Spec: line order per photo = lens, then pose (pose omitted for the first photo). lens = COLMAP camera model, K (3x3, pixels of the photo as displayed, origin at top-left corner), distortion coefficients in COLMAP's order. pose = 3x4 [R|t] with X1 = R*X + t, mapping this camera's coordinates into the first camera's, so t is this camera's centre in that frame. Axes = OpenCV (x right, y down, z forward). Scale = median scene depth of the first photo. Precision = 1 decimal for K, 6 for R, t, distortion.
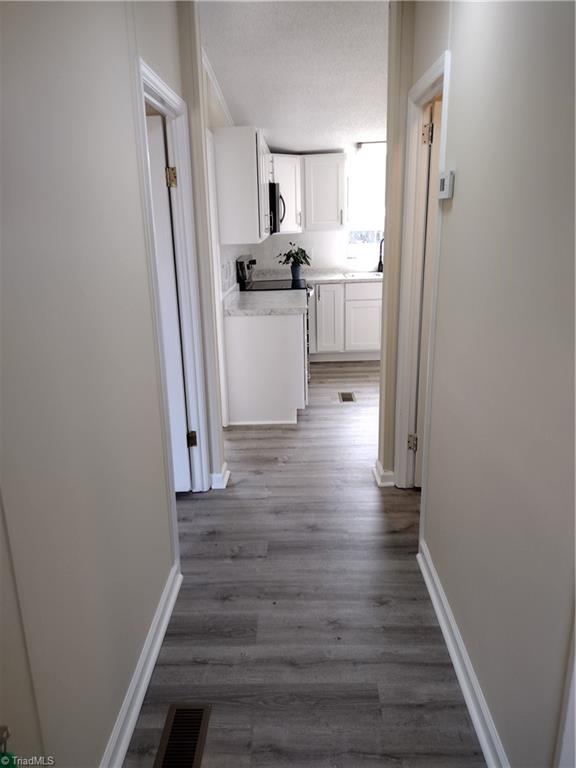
lens RADIAL K [[579.9, 0, 278.5], [0, 579.9, 385.7], [0, 0, 1]] dist [0.079830, -0.106877]
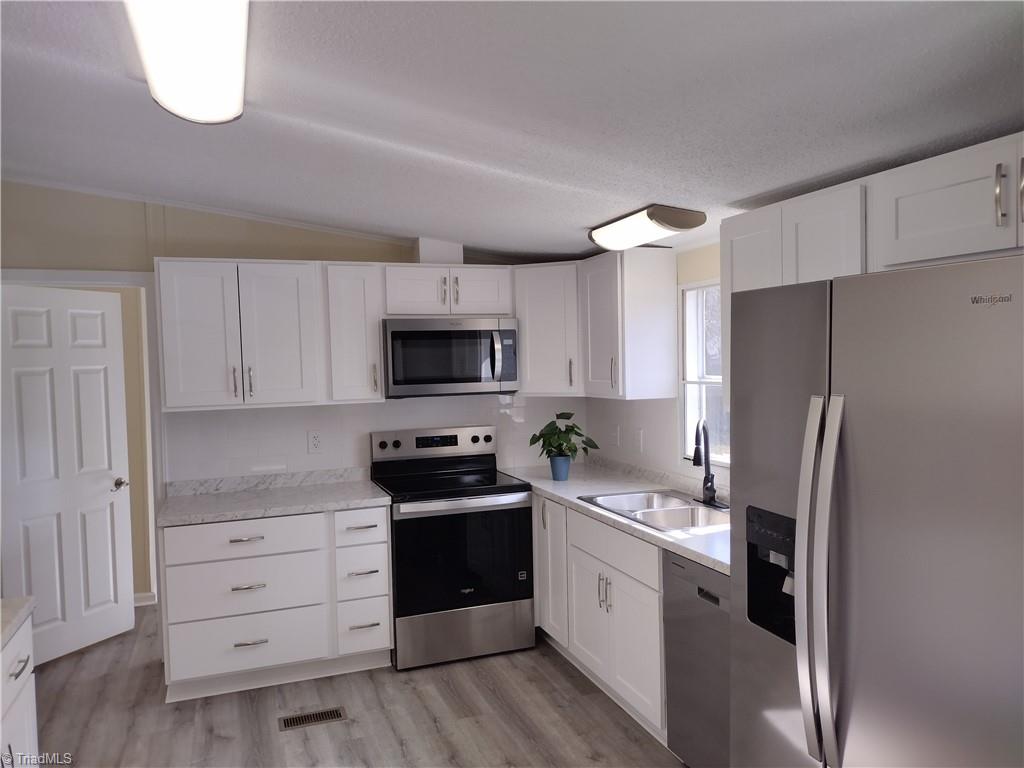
lens RADIAL K [[773.2, 0, 512.0], [0, 773.2, 384.0], [0, 0, 1]] dist [0.079830, -0.106877]
pose [[0.375263, 0.049891, -0.925575, 0.851326], [-0.250737, 0.966786, -0.049546, -0.288542], [0.892361, 0.250669, 0.375309, 0.872109]]
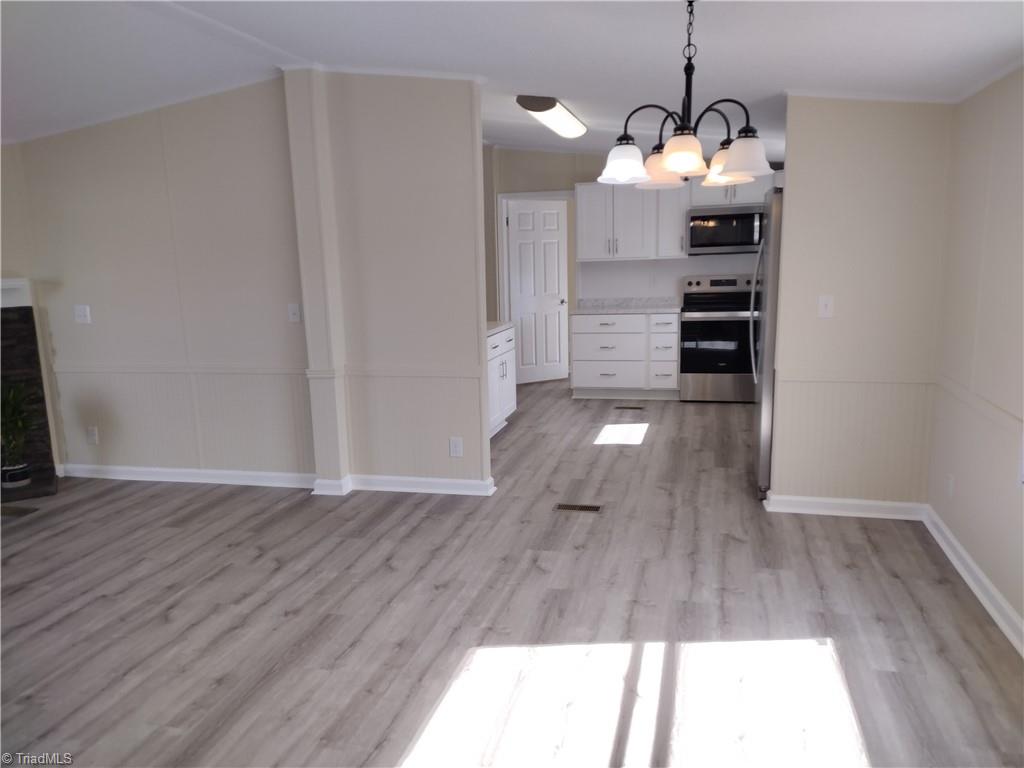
lens RADIAL K [[791.0, 0, 510.0], [0, 791.0, 410.8], [0, 0, 1]] dist [0.081147, -0.118266]
pose [[-0.226380, 0.217325, -0.949485, 1.659906], [-0.241205, 0.931923, 0.270814, -0.337032], [0.943701, 0.290327, -0.158549, 1.085903]]
